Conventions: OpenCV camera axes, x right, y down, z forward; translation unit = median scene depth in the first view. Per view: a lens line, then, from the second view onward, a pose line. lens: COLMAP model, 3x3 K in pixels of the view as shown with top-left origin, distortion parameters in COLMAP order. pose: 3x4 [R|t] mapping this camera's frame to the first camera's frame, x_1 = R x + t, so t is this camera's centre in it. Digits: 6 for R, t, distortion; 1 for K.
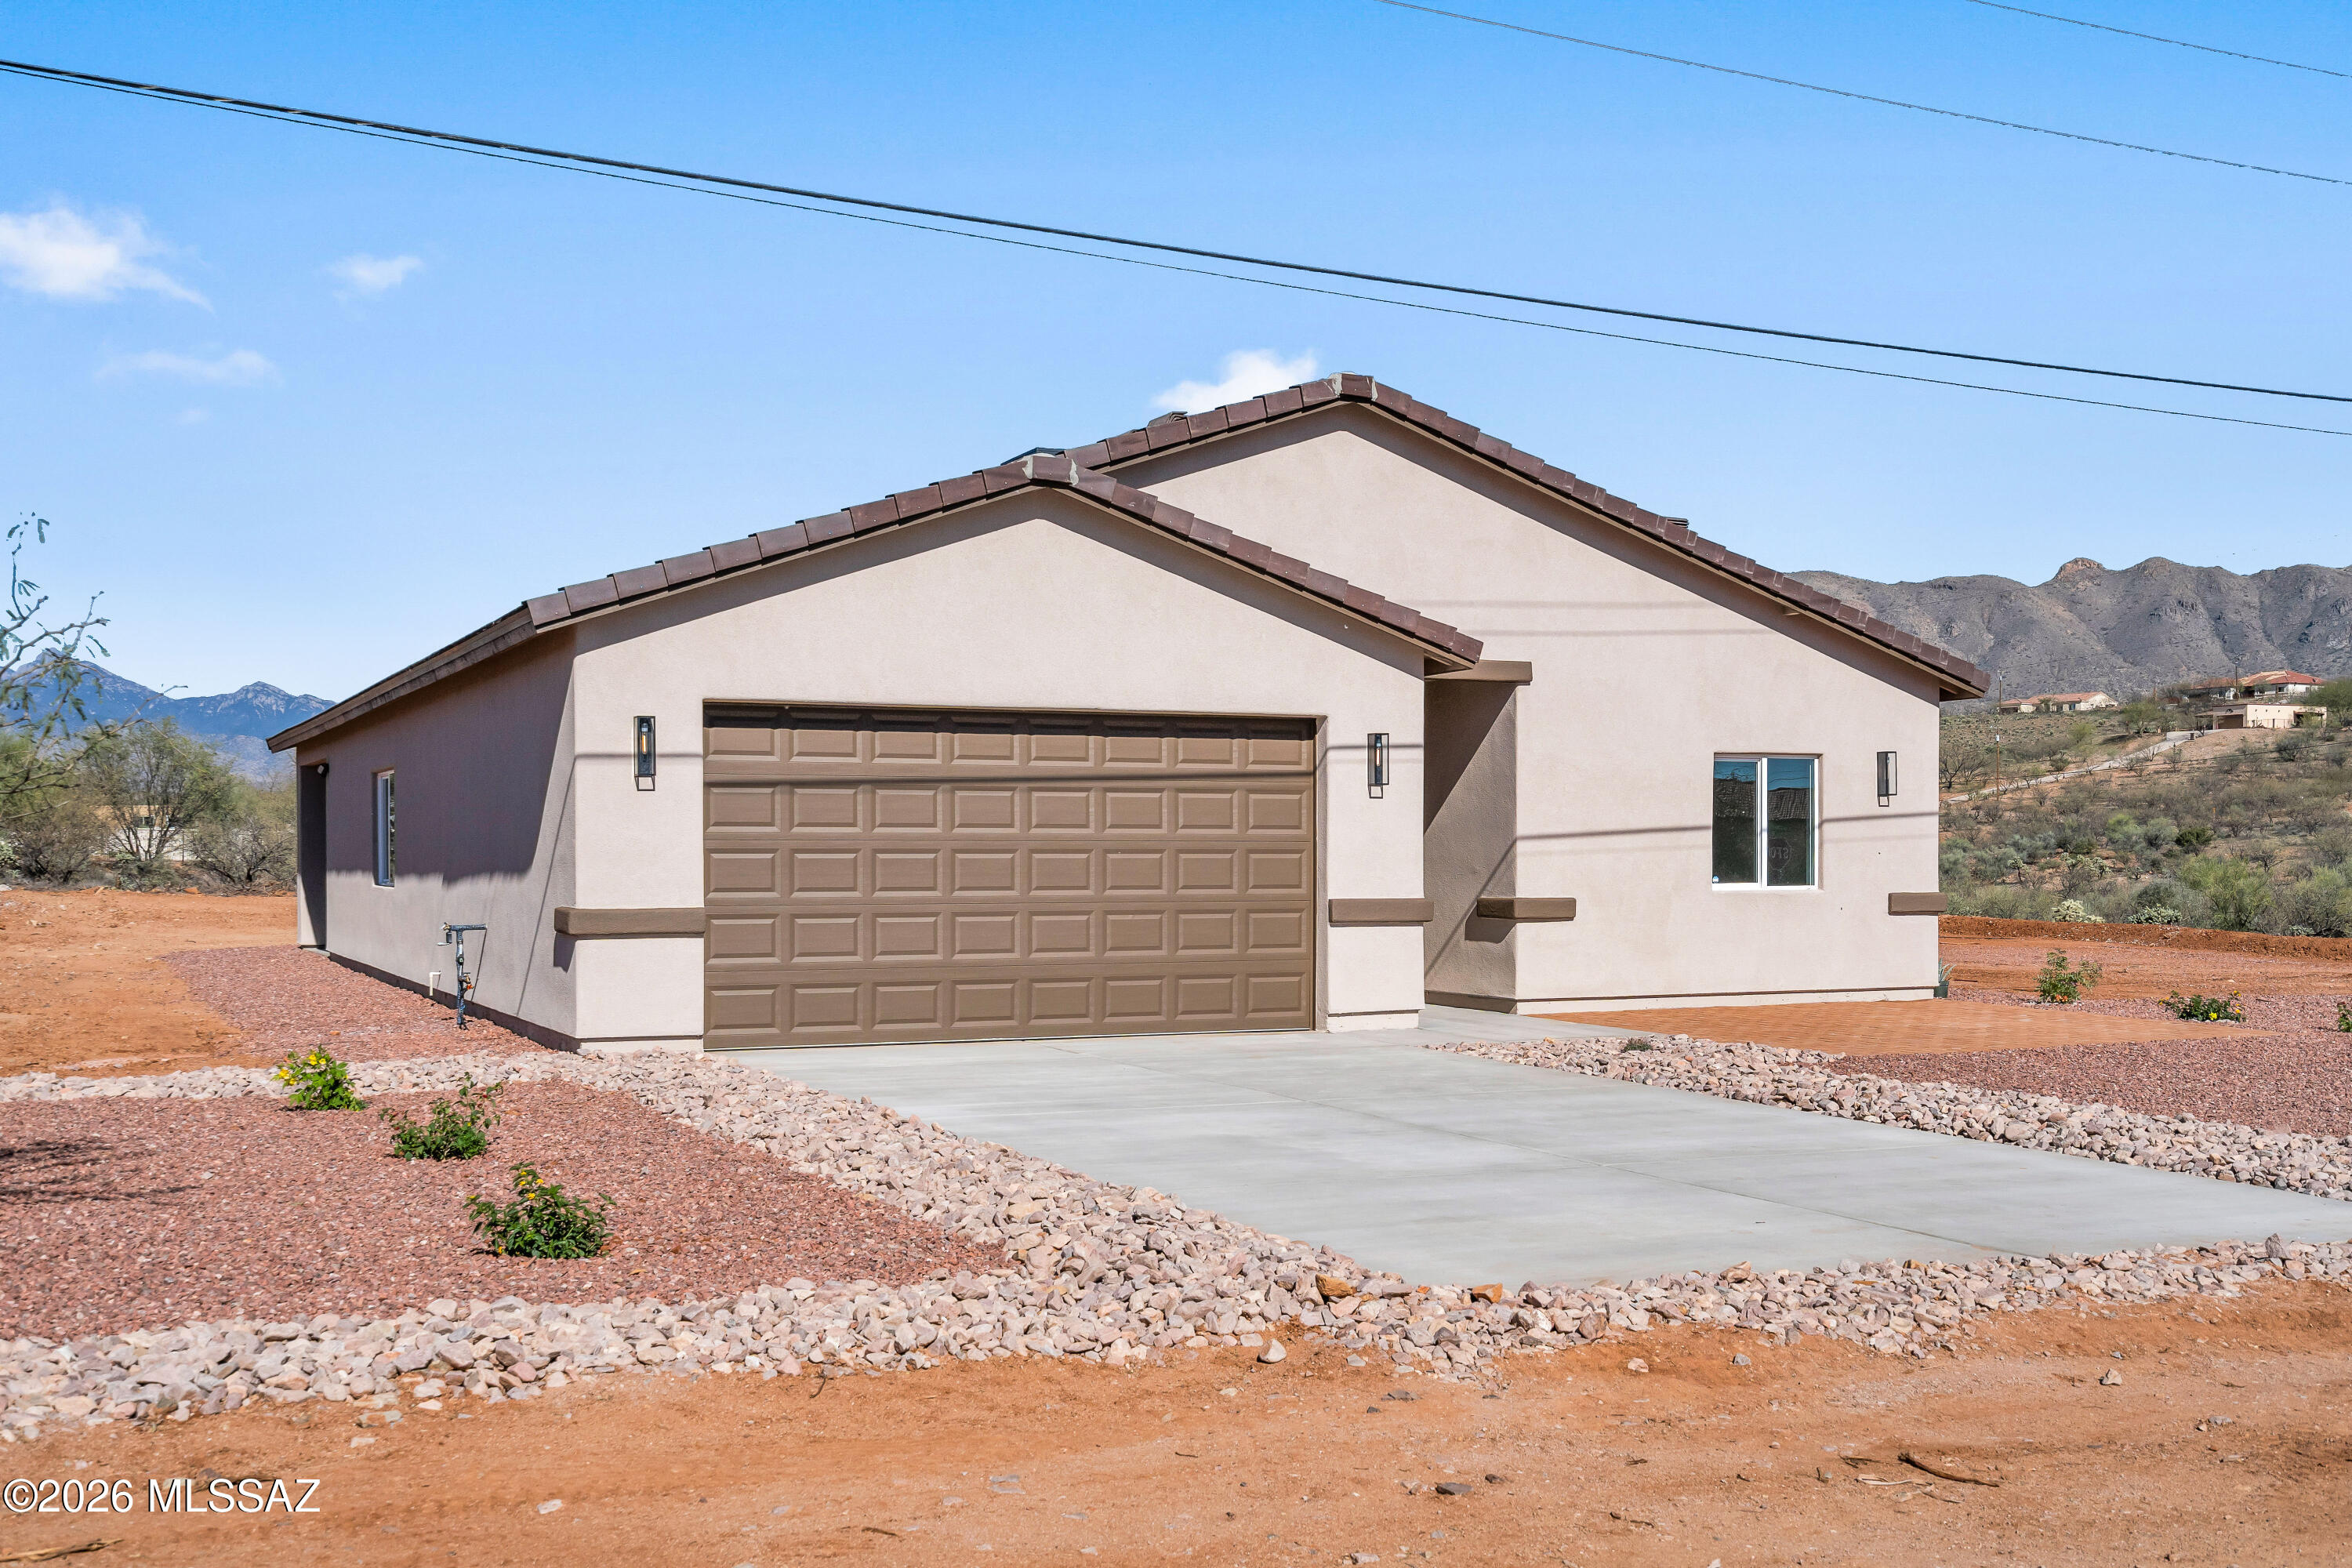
lens RADIAL K [[2367.1, 0, 1176.8], [0, 2367.1, 880.6], [0, 0, 1]] dist [0.000376, 0.001060]
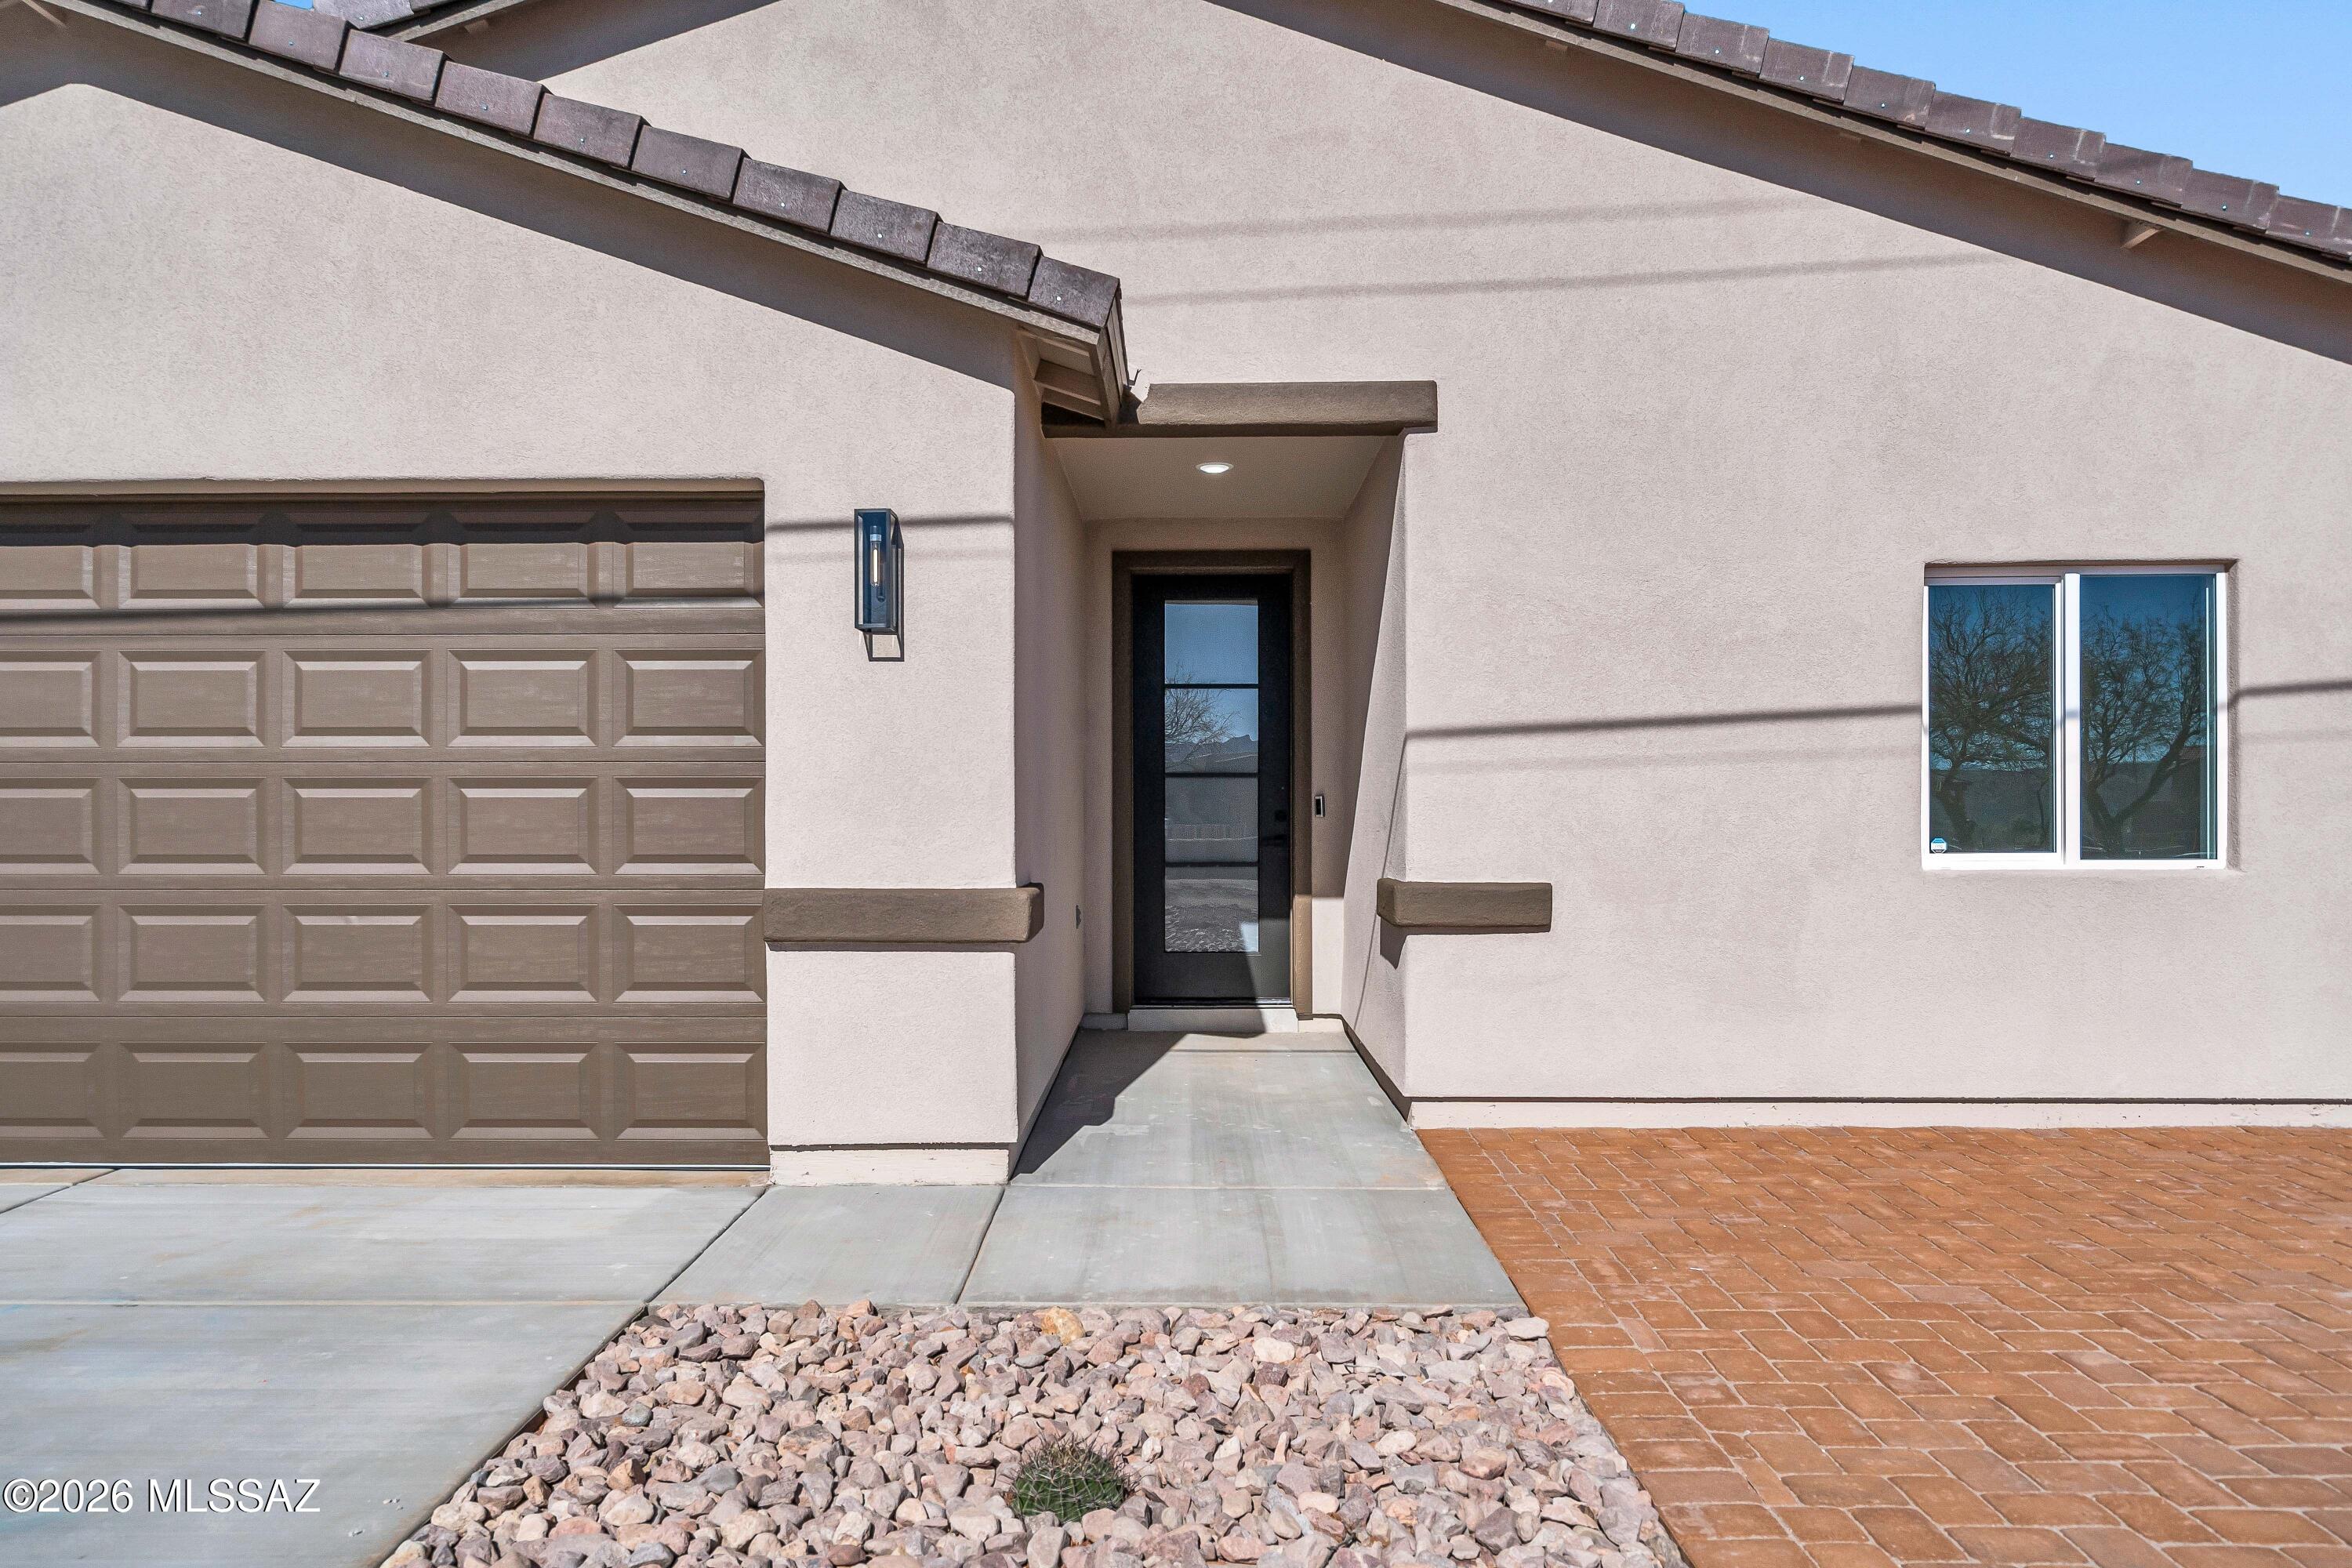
lens RADIAL K [[1559.1, 0, 1169.2], [0, 1559.1, 808.9], [0, 0, 1]] dist [0.002746, -0.000051]
pose [[0.896345, 0.000636, -0.443356, 0.274422], [-0.003943, 0.999971, -0.006536, -0.005702], [0.443339, 0.007606, 0.896322, 0.801896]]
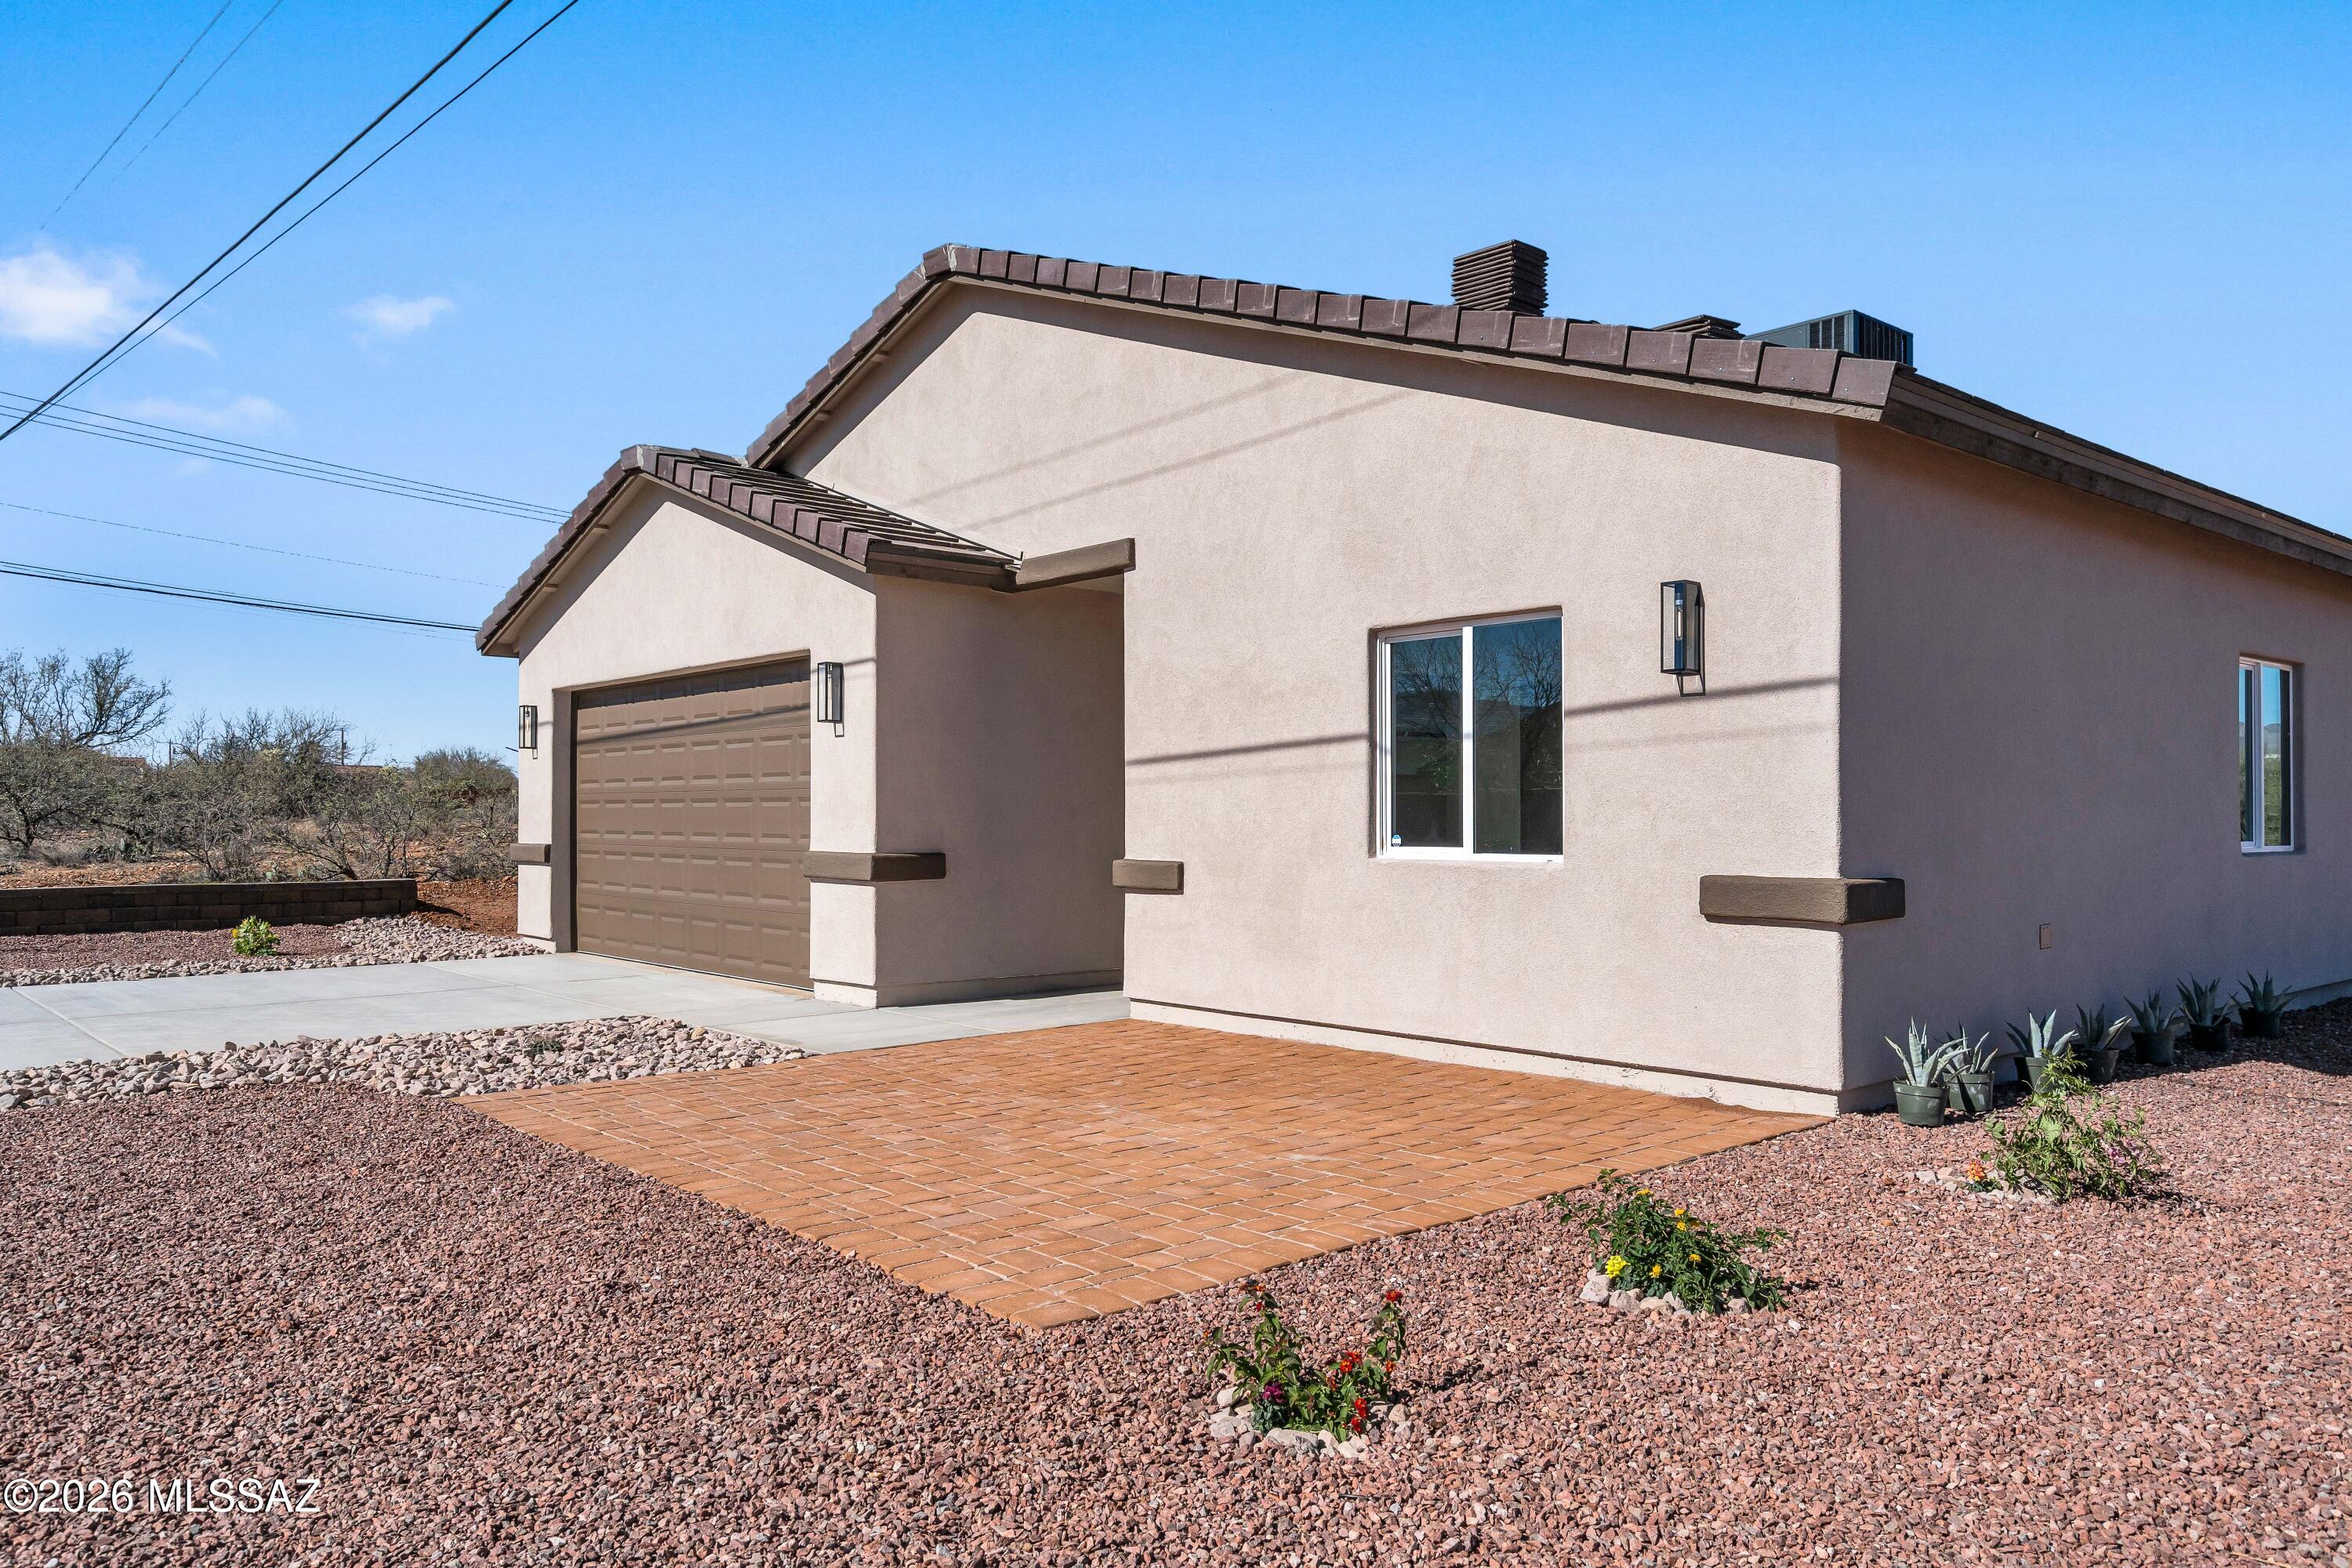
lens RADIAL K [[1635.7, 0, 1176.0], [0, 1635.7, 784.0], [0, 0, 1]] dist [-0.000489, -0.000229]
pose [[0.275657, -0.015968, -0.961123, 0.733111], [-0.009934, 0.999761, -0.019459, -0.007063], [0.961205, 0.014912, 0.275433, 1.002852]]
